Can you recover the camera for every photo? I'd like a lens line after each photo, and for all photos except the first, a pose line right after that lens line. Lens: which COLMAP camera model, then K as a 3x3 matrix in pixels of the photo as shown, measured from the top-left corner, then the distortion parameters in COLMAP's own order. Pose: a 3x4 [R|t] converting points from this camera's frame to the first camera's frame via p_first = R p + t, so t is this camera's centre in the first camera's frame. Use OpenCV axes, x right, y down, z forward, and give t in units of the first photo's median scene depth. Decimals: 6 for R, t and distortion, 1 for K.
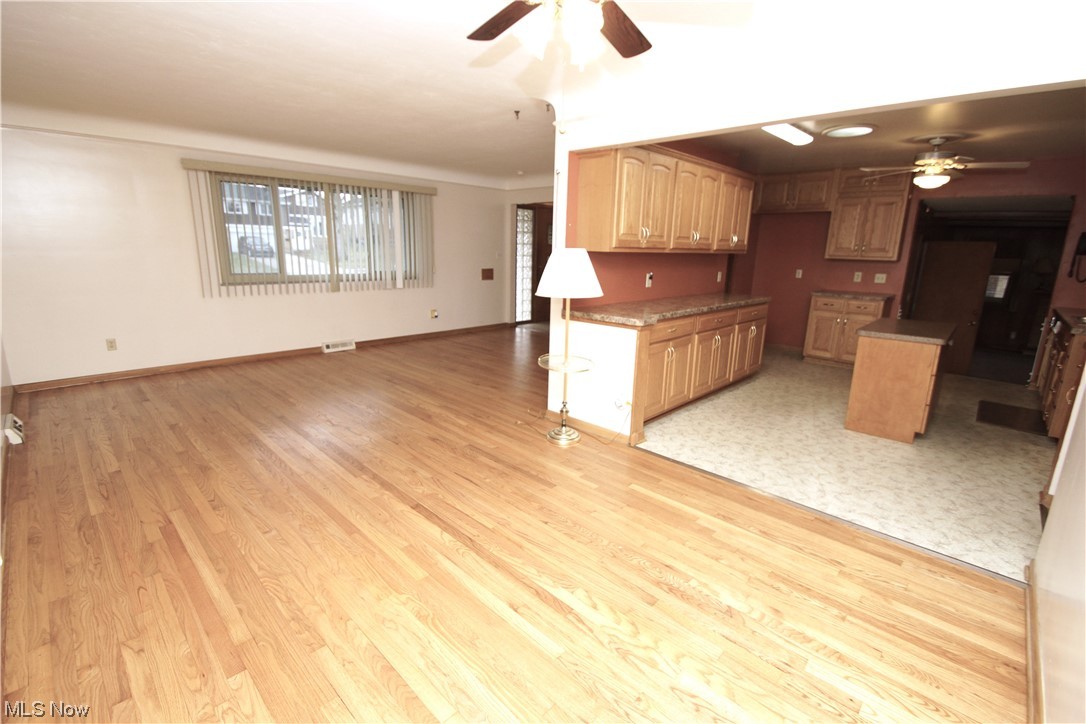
lens RADIAL K [[481.4, 0, 545.5], [0, 481.4, 358.8], [0, 0, 1]] dist [0.000059, -0.003450]
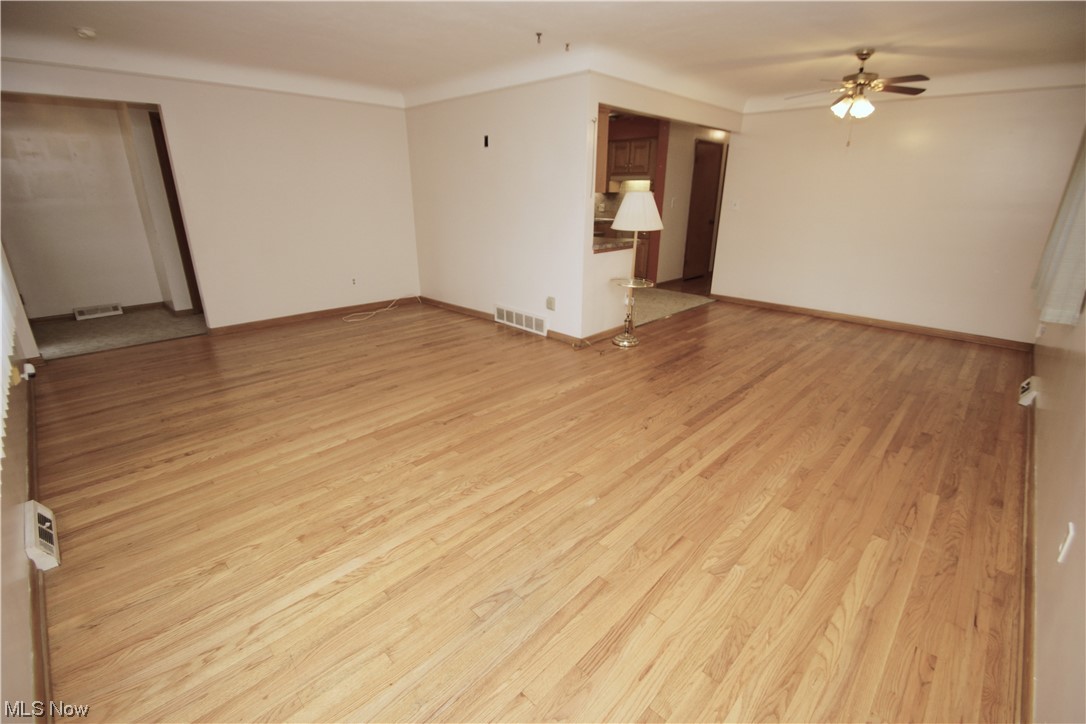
lens RADIAL K [[481.4, 0, 546.0], [0, 481.4, 365.4], [0, 0, 1]] dist [0.000059, -0.003450]
pose [[0.001669, -0.360512, 0.932753, -1.314314], [0.224572, 0.909064, 0.350955, -0.311351], [-0.974456, 0.208884, 0.082478, 1.227965]]
